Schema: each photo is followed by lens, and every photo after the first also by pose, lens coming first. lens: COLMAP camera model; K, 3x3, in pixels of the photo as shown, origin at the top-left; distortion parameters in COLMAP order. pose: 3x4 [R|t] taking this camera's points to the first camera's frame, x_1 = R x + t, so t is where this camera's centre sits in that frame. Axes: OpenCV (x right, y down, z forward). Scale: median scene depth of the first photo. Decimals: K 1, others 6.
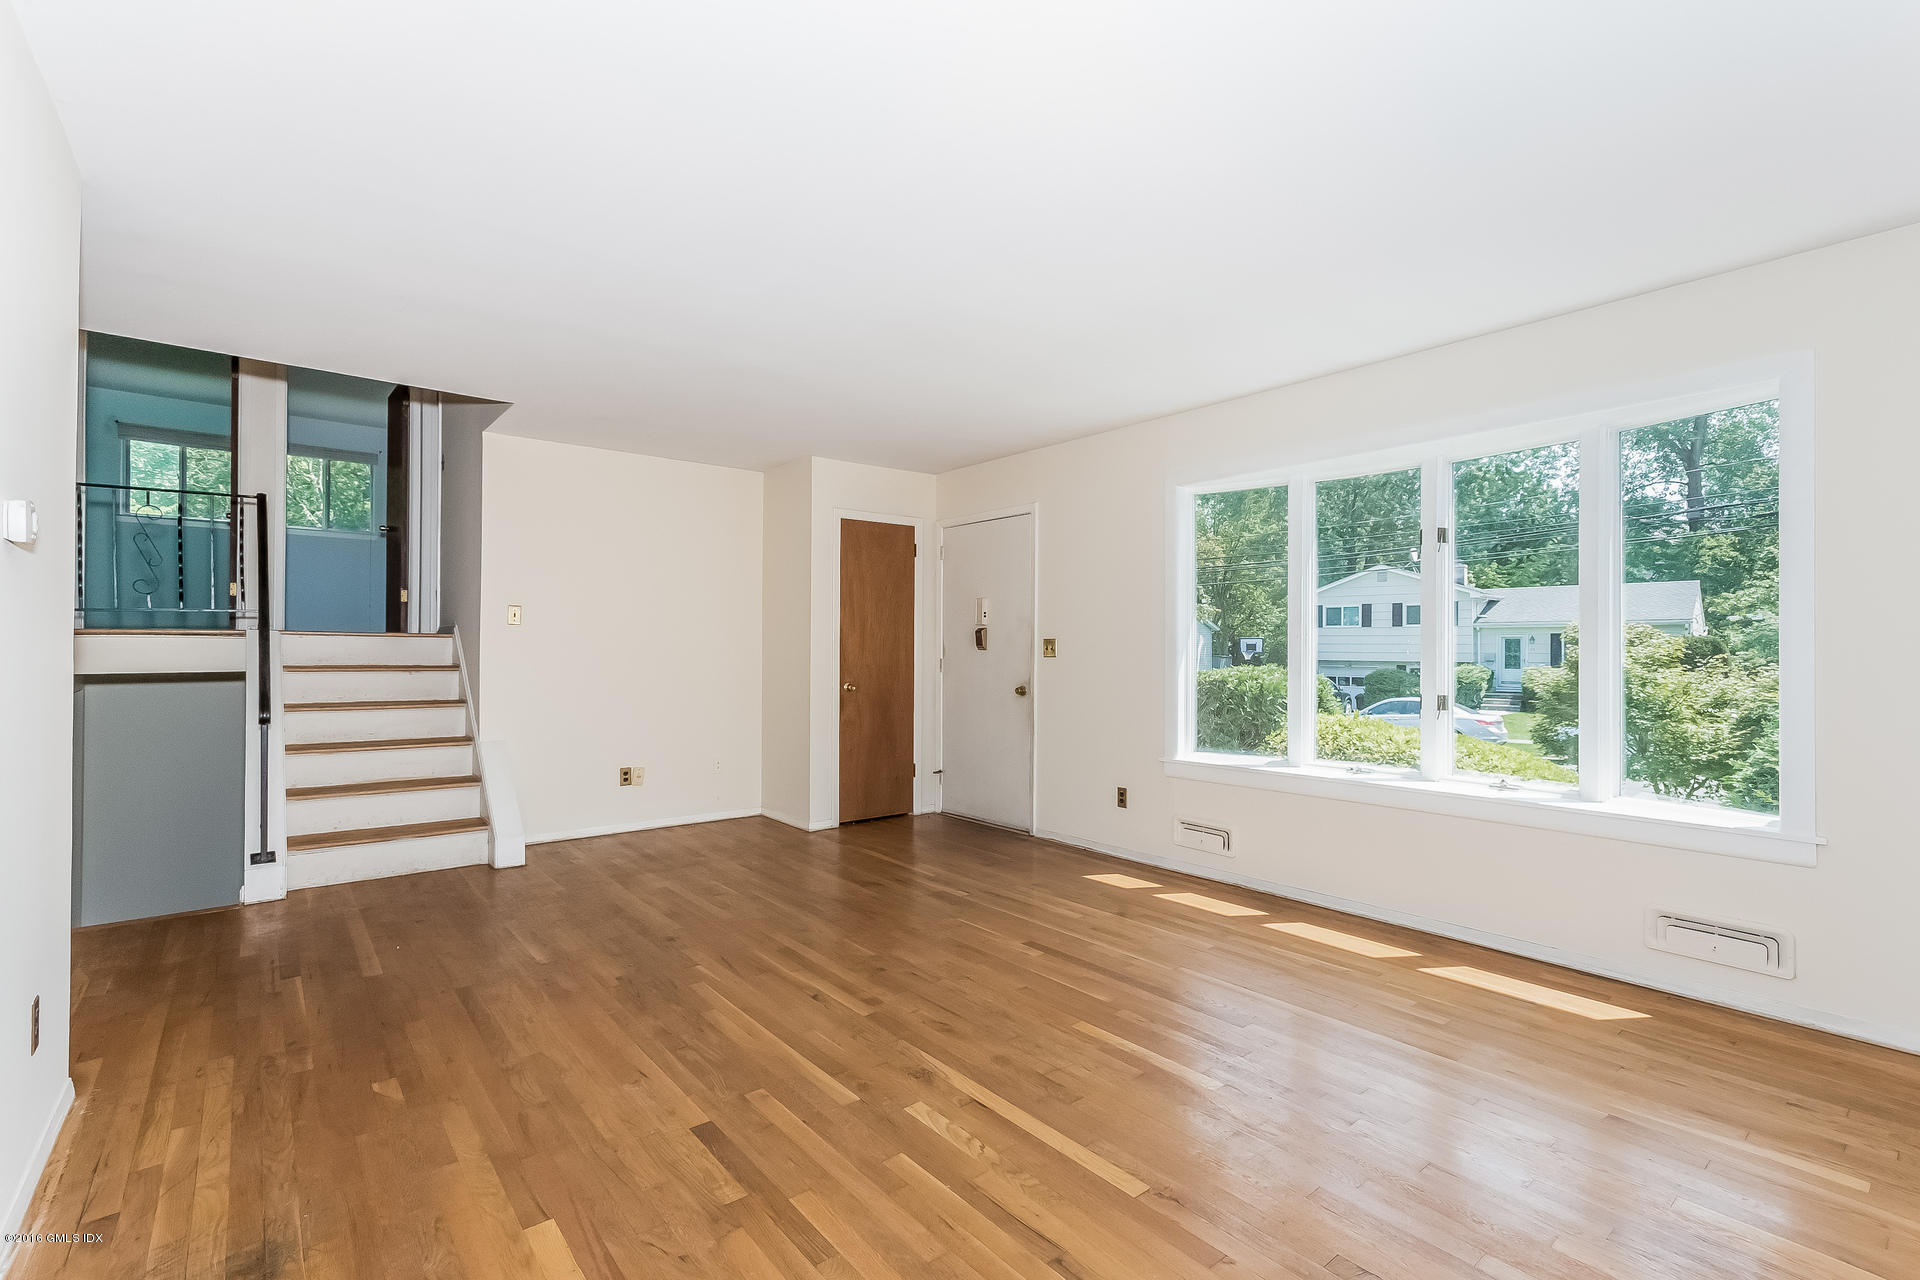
lens RADIAL K [[868.1, 0, 995.2], [0, 868.1, 652.7], [0, 0, 1]] dist [0.003517, 0.000424]
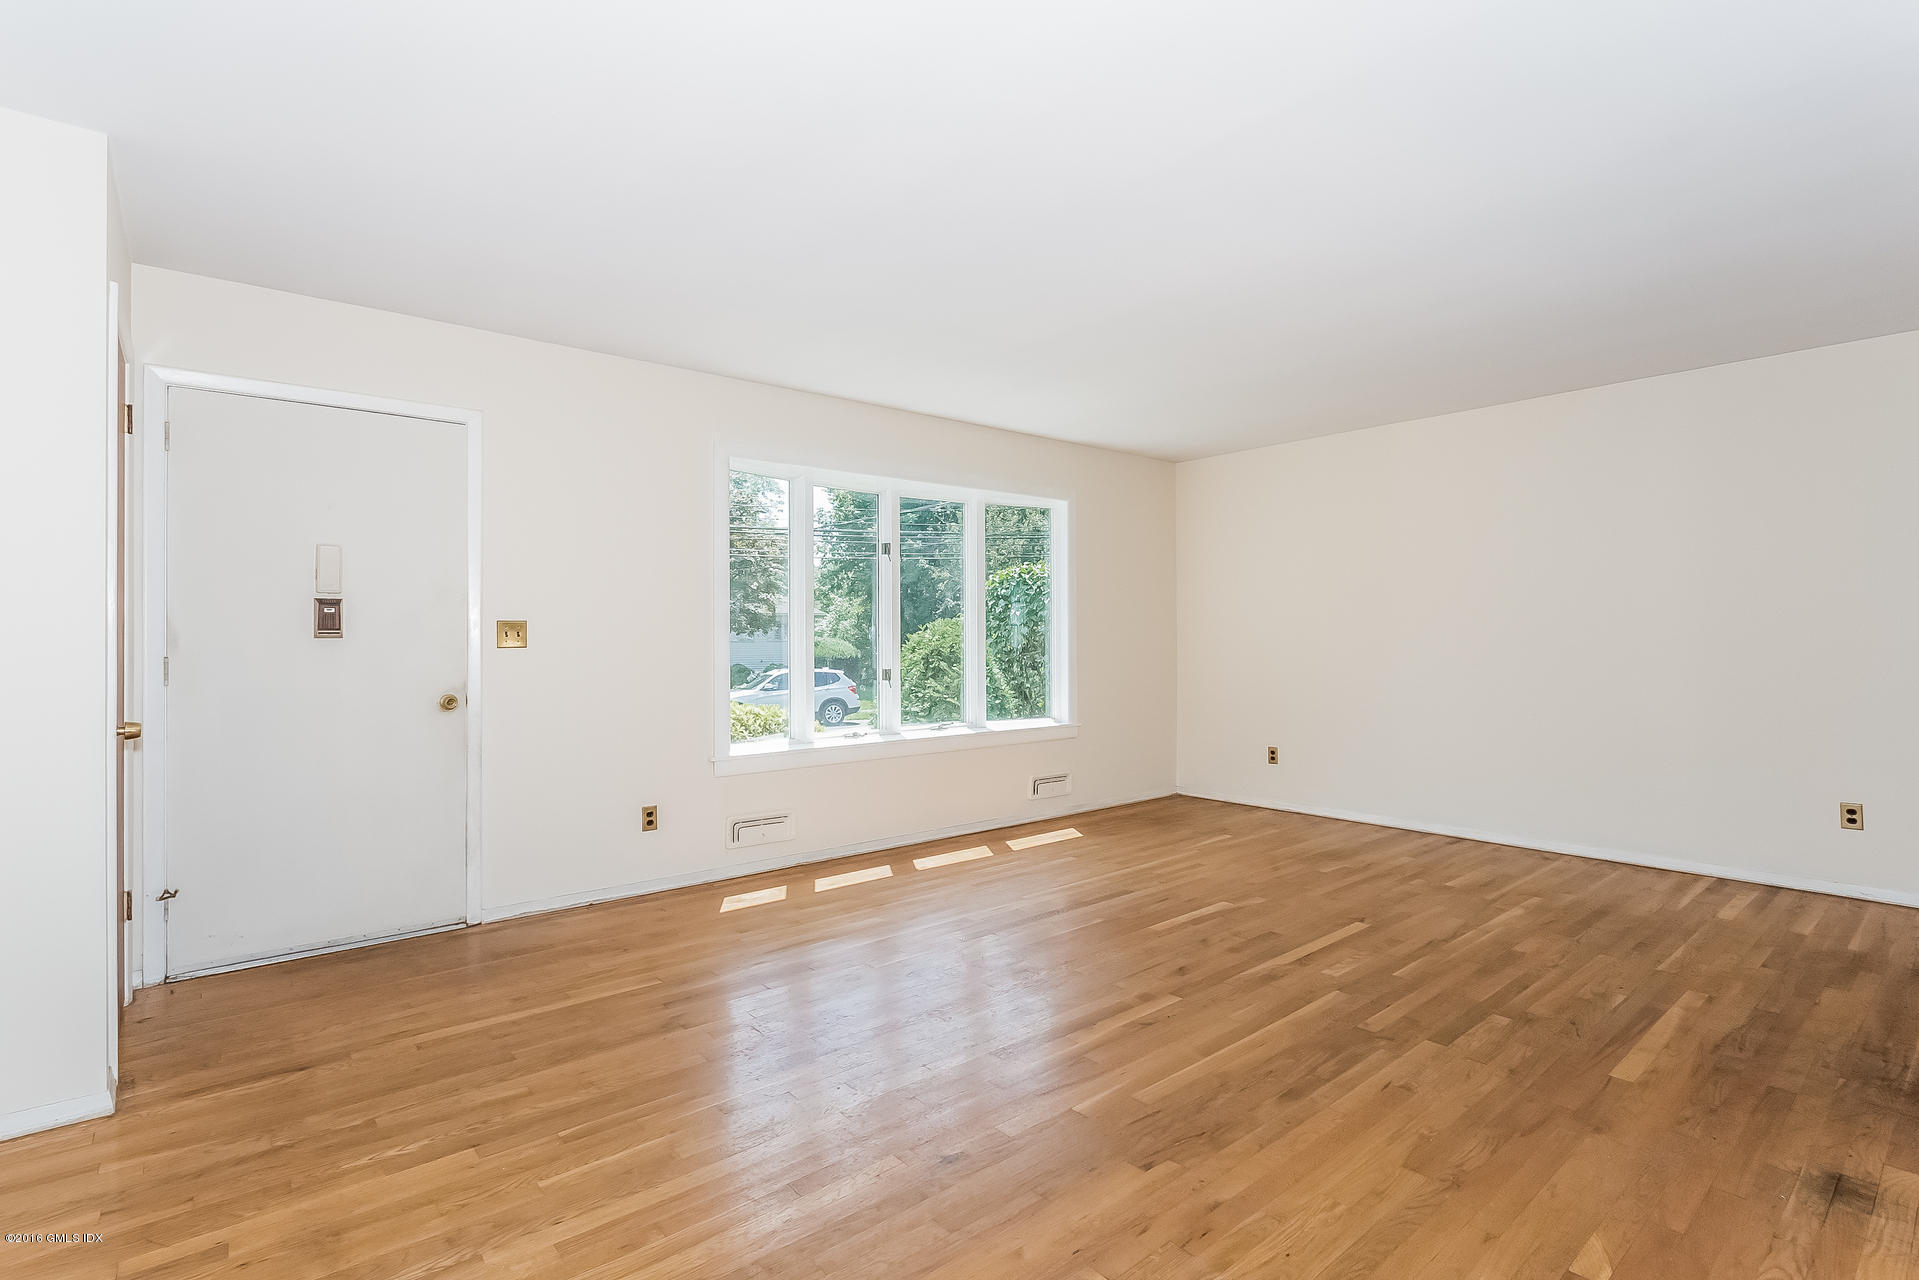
lens RADIAL K [[866.6, 0, 954.0], [0, 866.6, 643.5], [0, 0, 1]] dist [-0.004720, 0.000323]
pose [[0.031201, -0.013245, 0.999425, -0.751757], [0.006289, 0.999895, 0.013054, -0.005644], [-0.999493, 0.005879, 0.031281, 0.799753]]
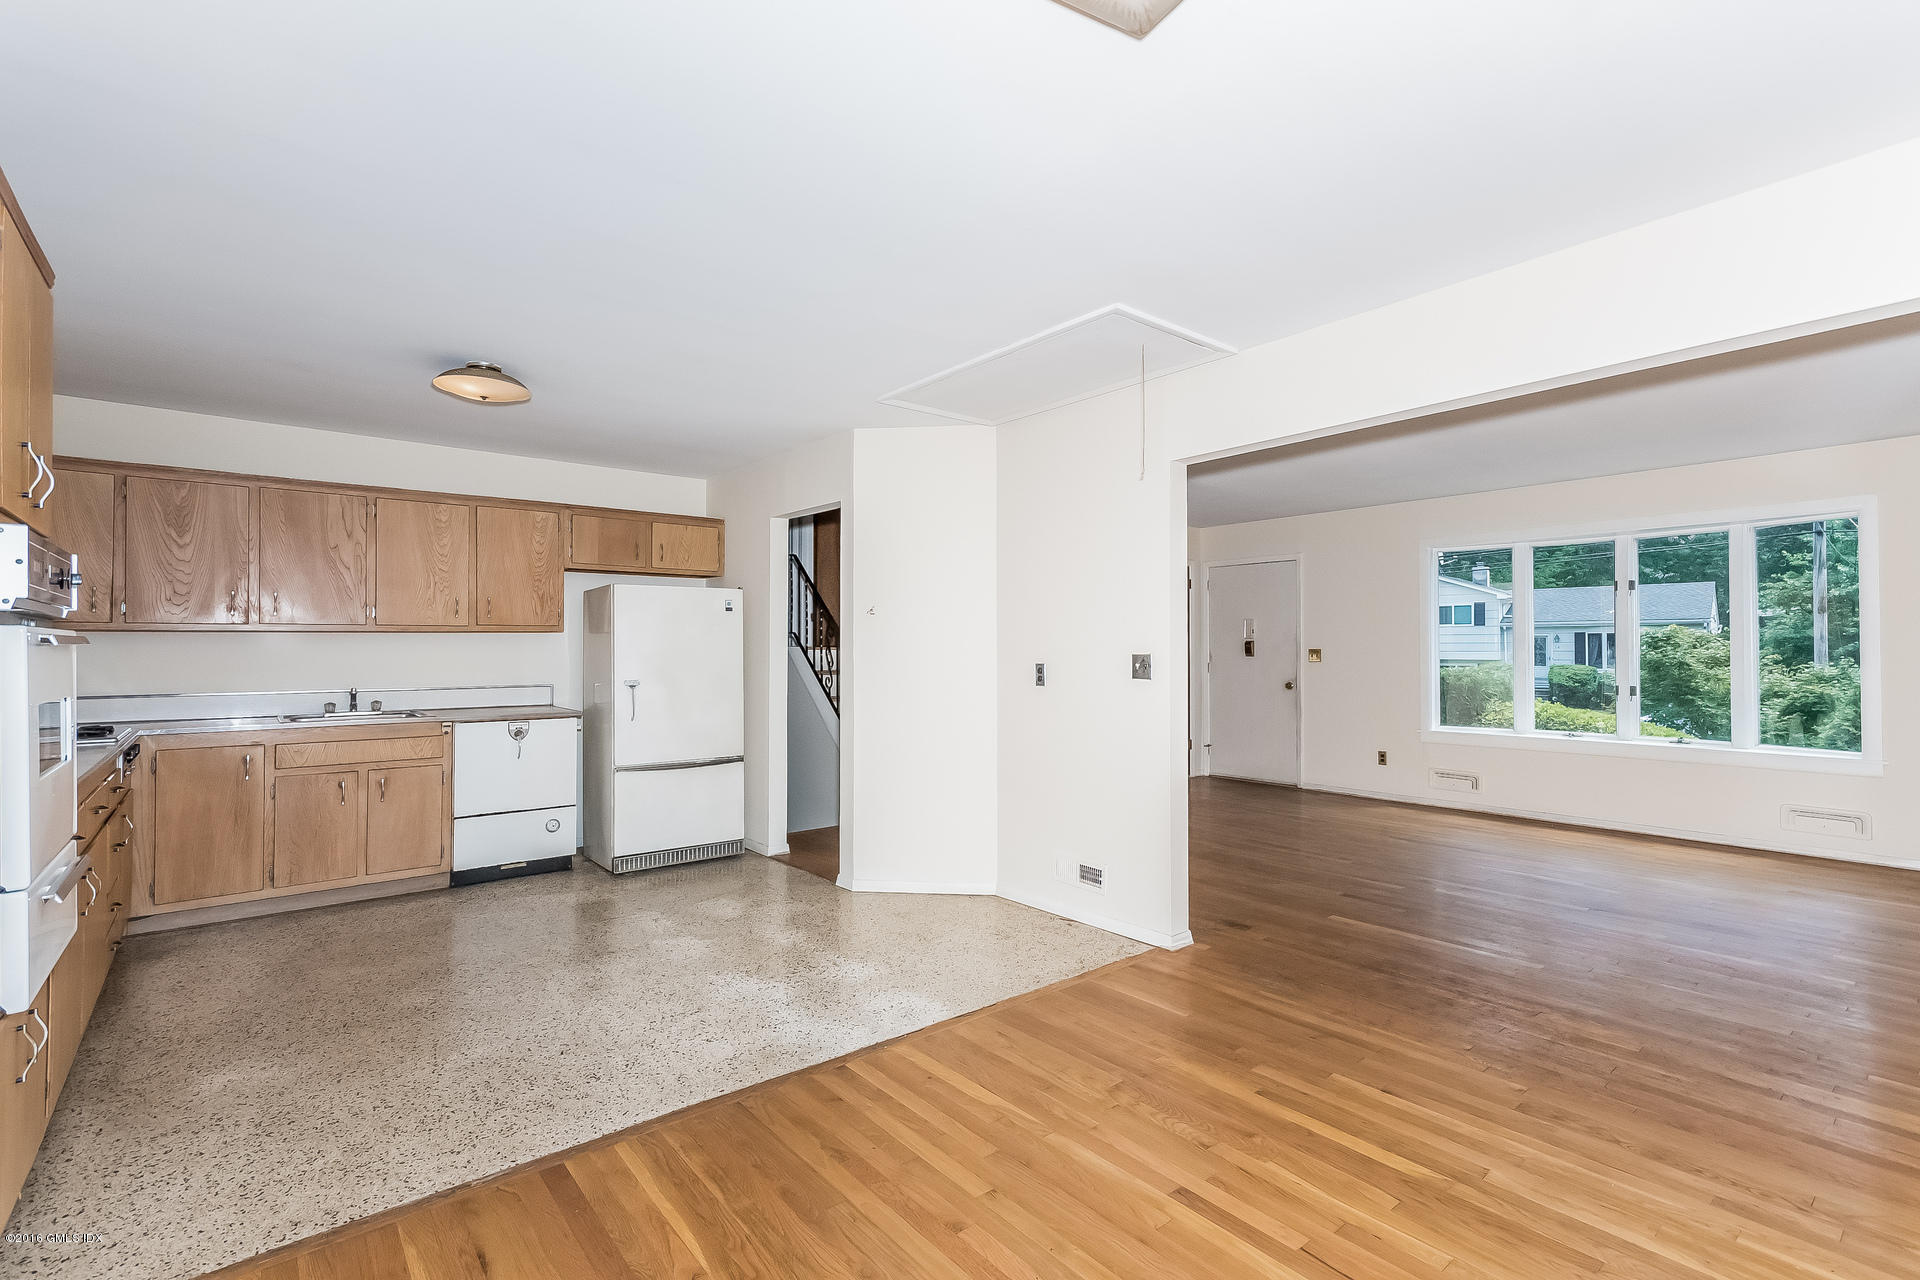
lens RADIAL K [[868.1, 0, 990.1], [0, 868.1, 631.5], [0, 0, 1]] dist [0.003517, 0.000424]
pose [[0.999979, -0.003795, -0.005256, -0.577260], [0.003677, 0.999745, -0.022295, -0.017824], [0.005339, 0.022275, 0.999738, -0.532450]]
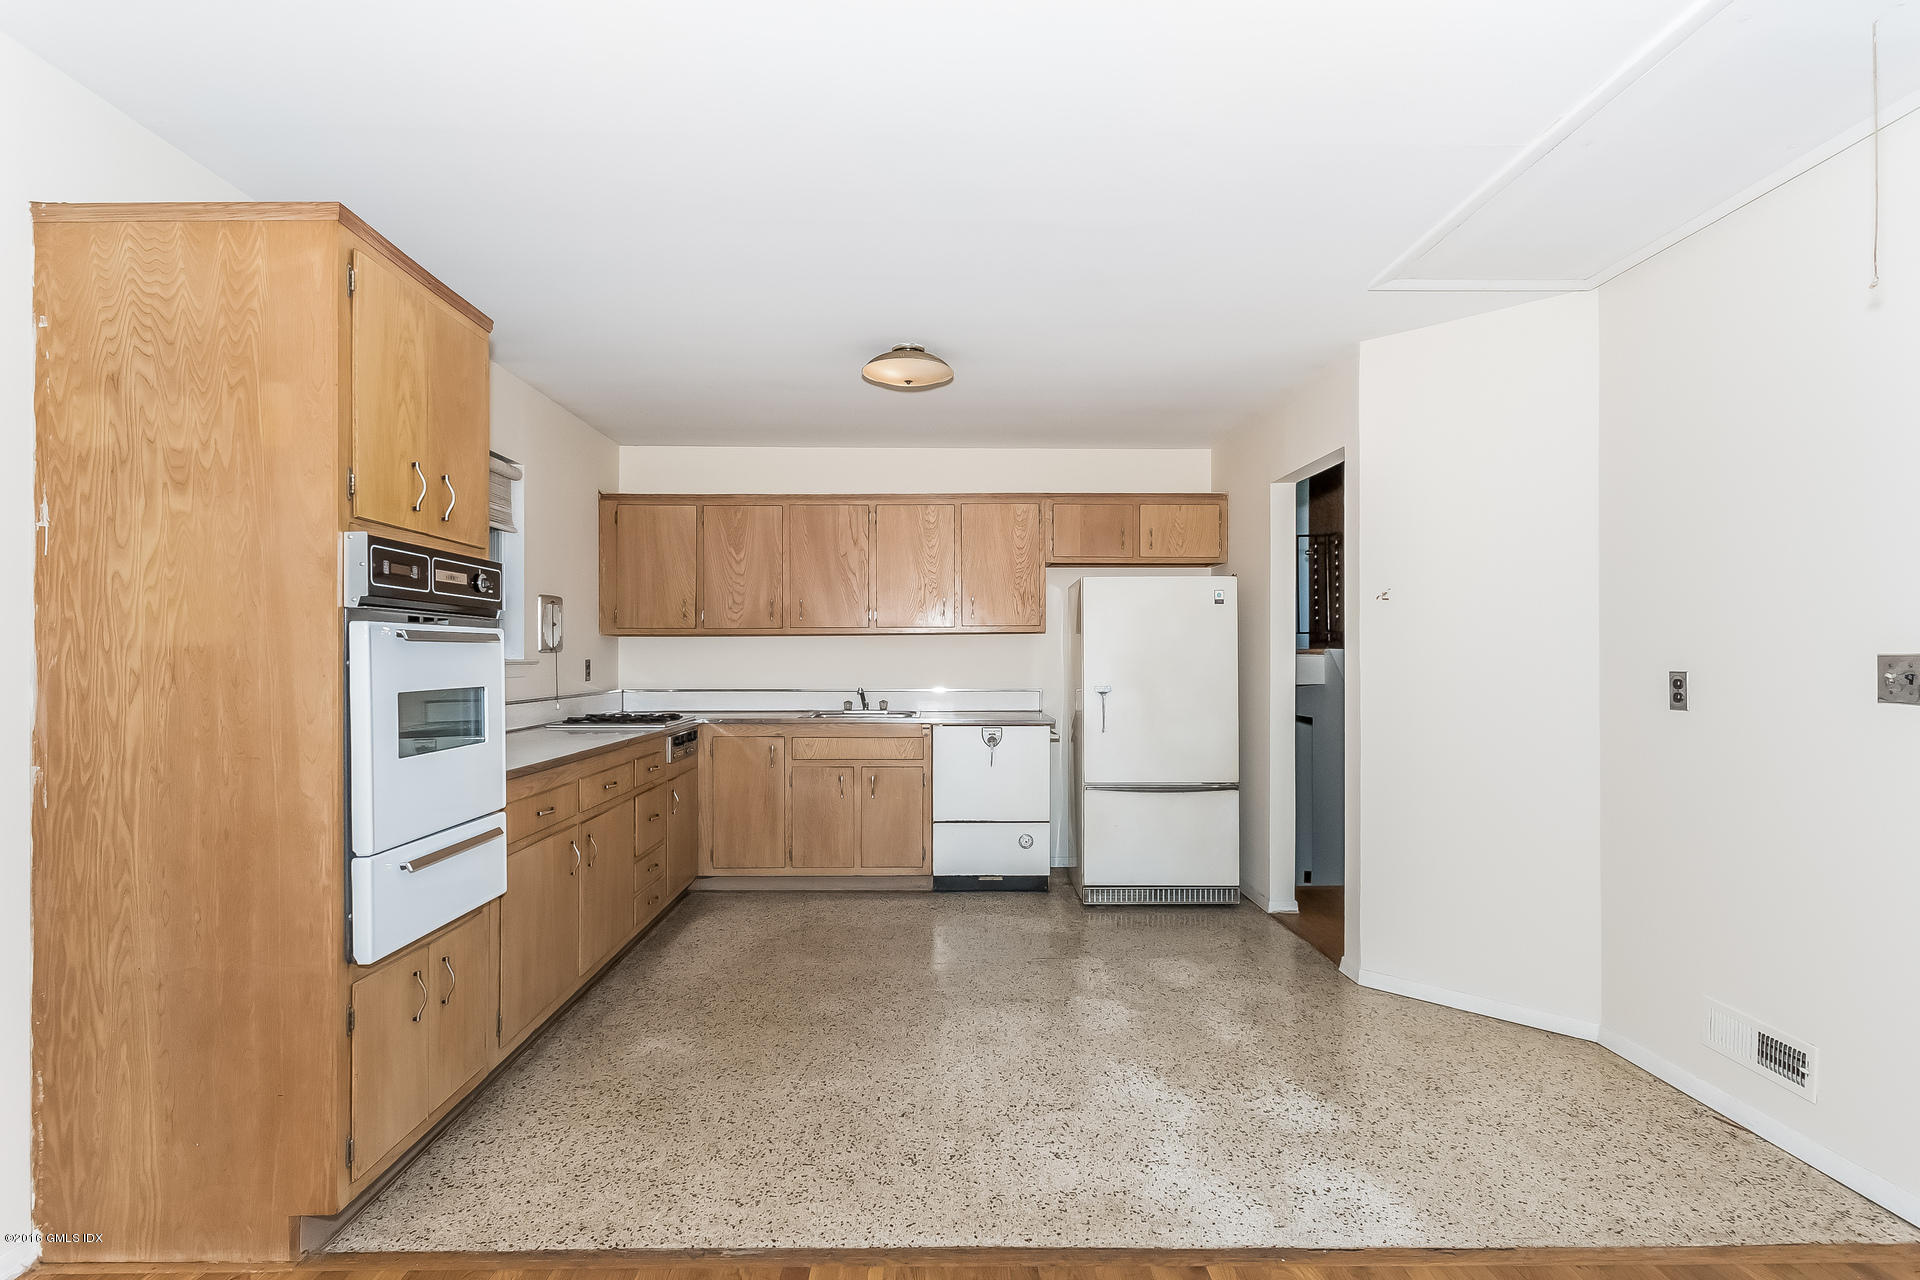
lens RADIAL K [[949.3, 0, 950.7], [0, 949.3, 647.2], [0, 0, 1]] dist [0.004974, -0.004168]
pose [[0.767029, -0.008850, -0.641551, -0.484807], [0.000668, 0.999915, -0.012996, -0.011097], [0.641612, 0.009540, 0.766970, -0.330091]]
